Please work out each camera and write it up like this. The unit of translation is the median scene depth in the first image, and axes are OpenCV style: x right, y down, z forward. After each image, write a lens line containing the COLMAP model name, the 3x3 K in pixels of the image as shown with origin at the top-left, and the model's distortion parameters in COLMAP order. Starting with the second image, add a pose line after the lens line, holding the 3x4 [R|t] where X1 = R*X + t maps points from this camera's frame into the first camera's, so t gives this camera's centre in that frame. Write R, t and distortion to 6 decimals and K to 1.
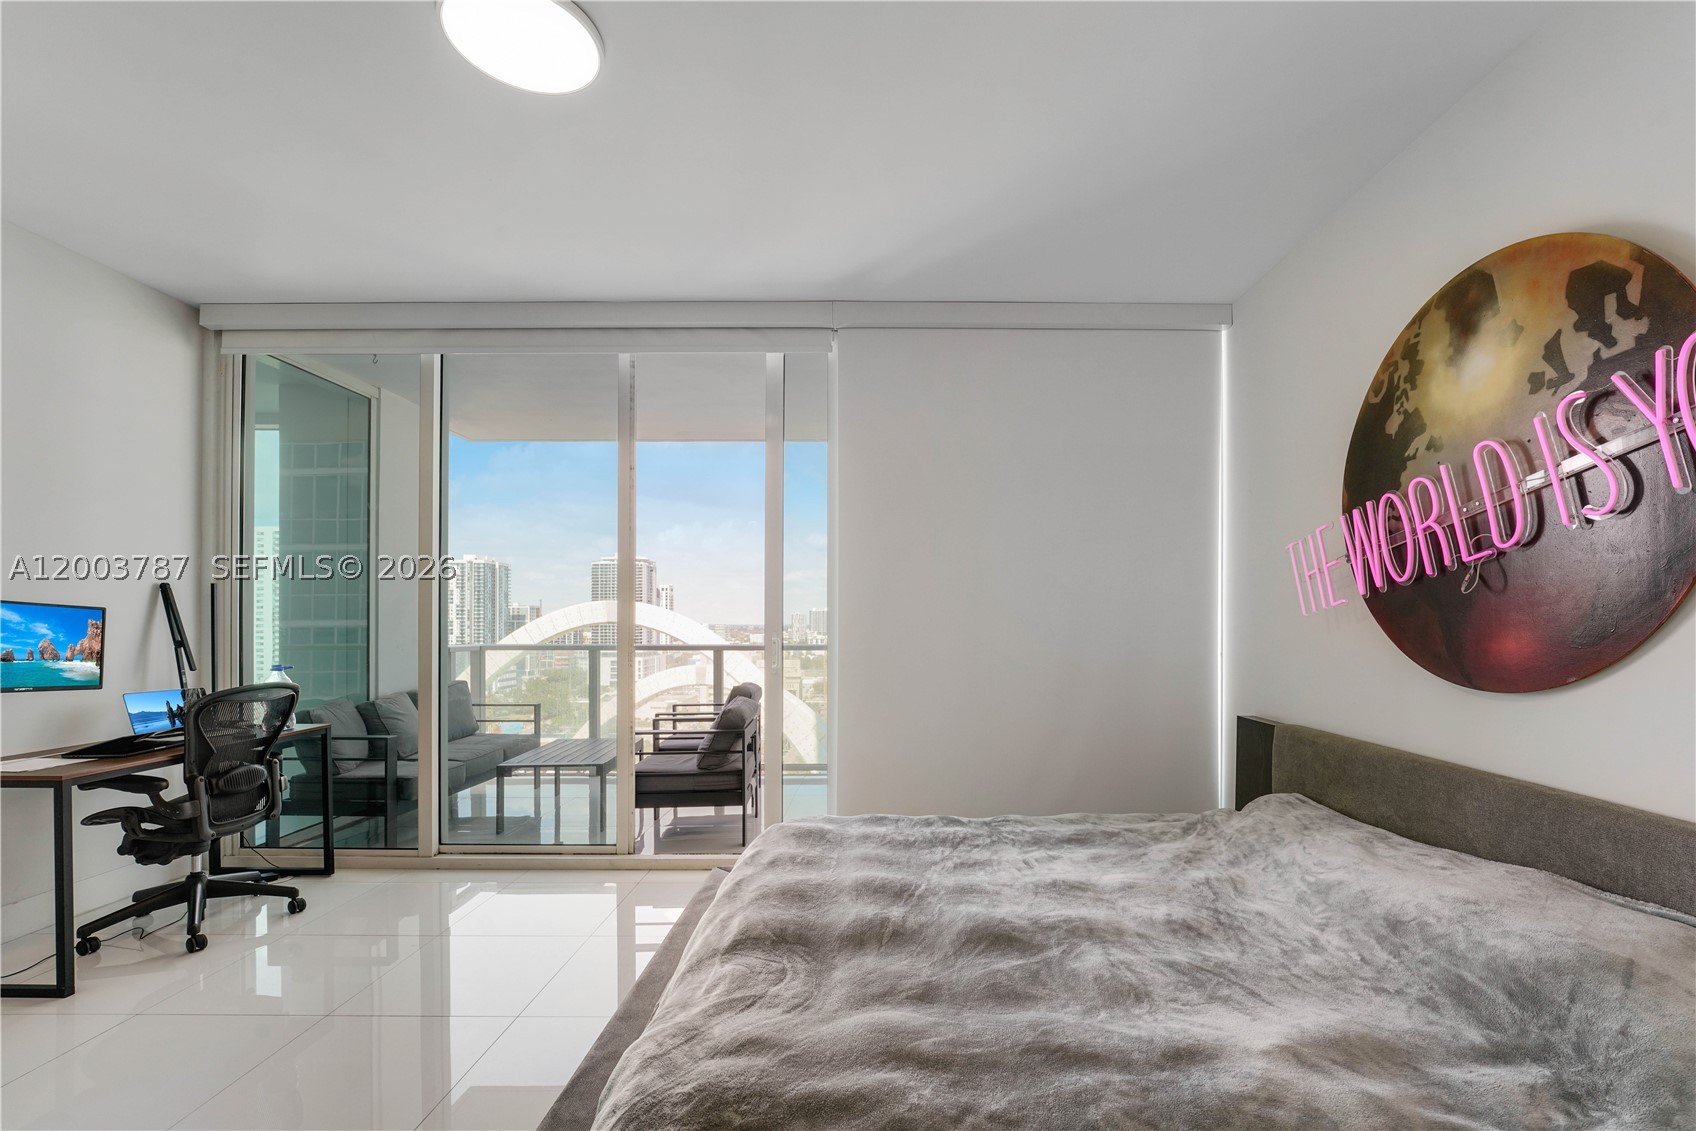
lens RADIAL K [[755.9, 0, 873.1], [0, 755.9, 622.0], [0, 0, 1]] dist [0.000577, 0.000573]
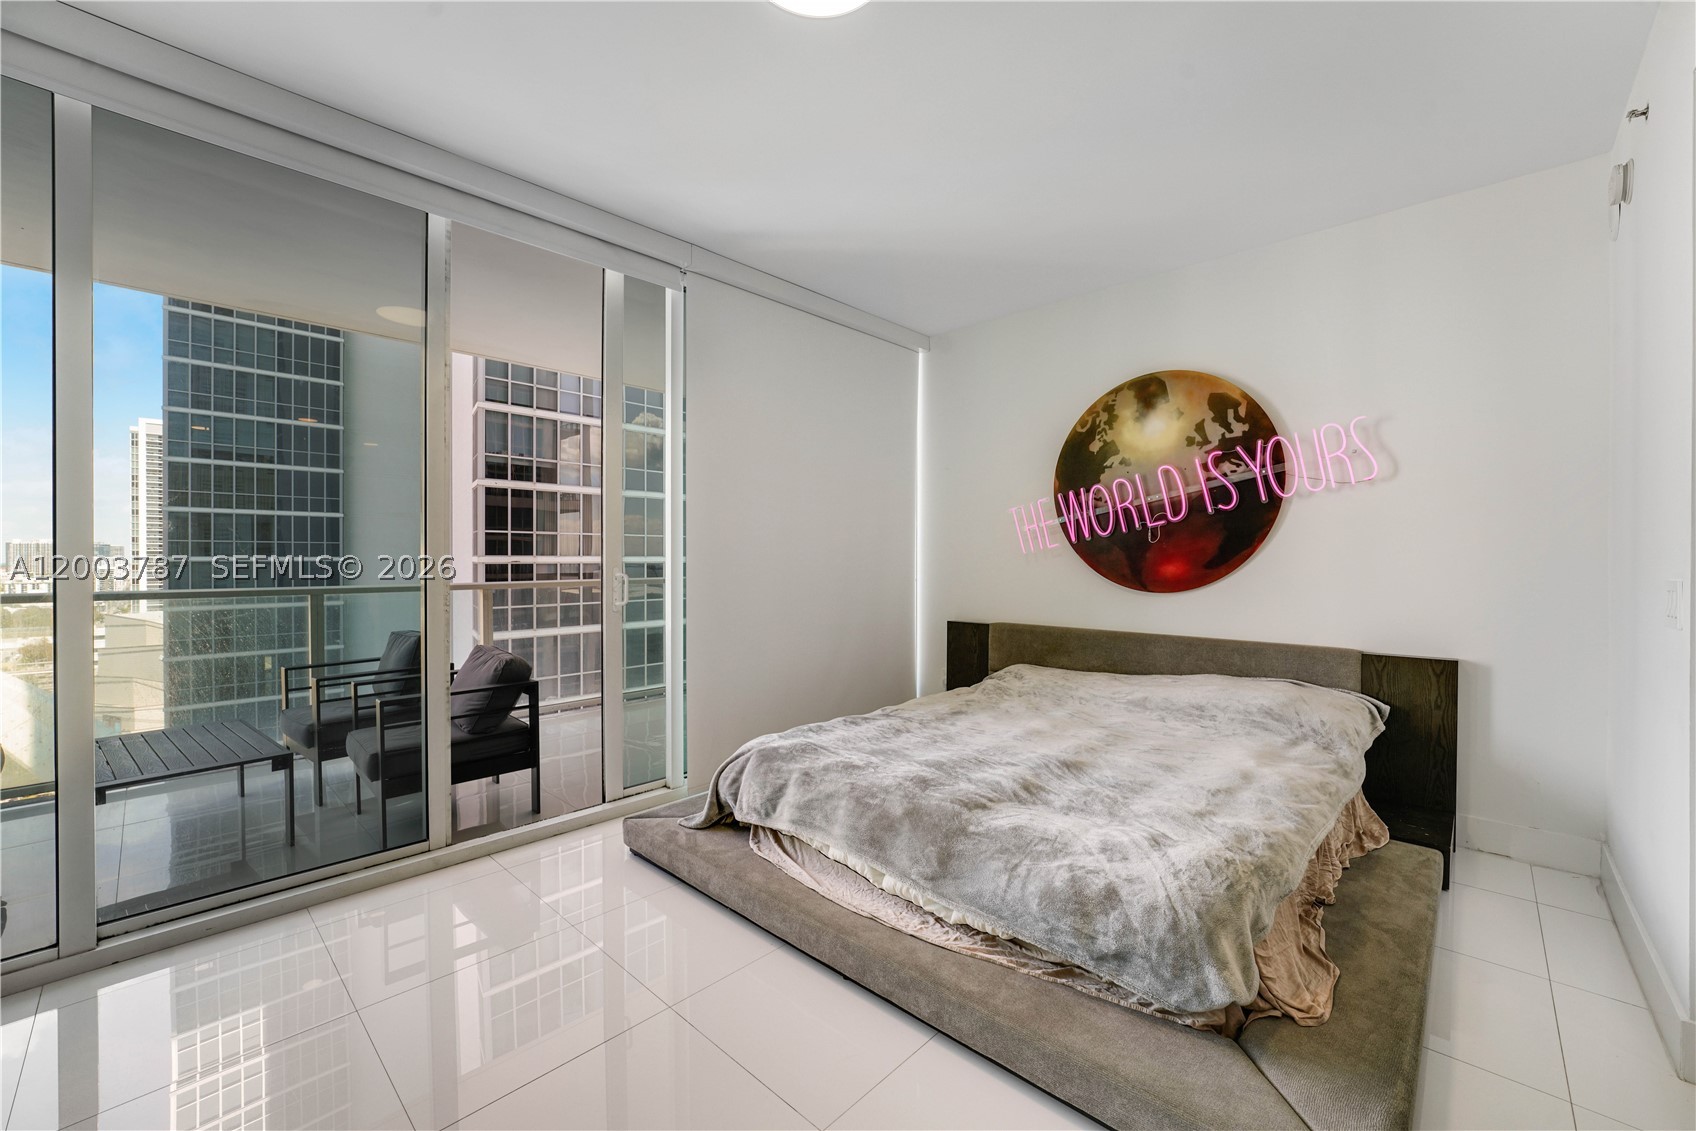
lens RADIAL K [[719.2, 0, 848.0], [0, 719.2, 565.5], [0, 0, 1]] dist [-0.000261, 0.000117]
pose [[0.680923, -0.006666, 0.732325, -1.023569], [0.001329, 0.999968, 0.007866, 0.004264], [-0.732354, -0.004383, 0.680910, 0.298228]]
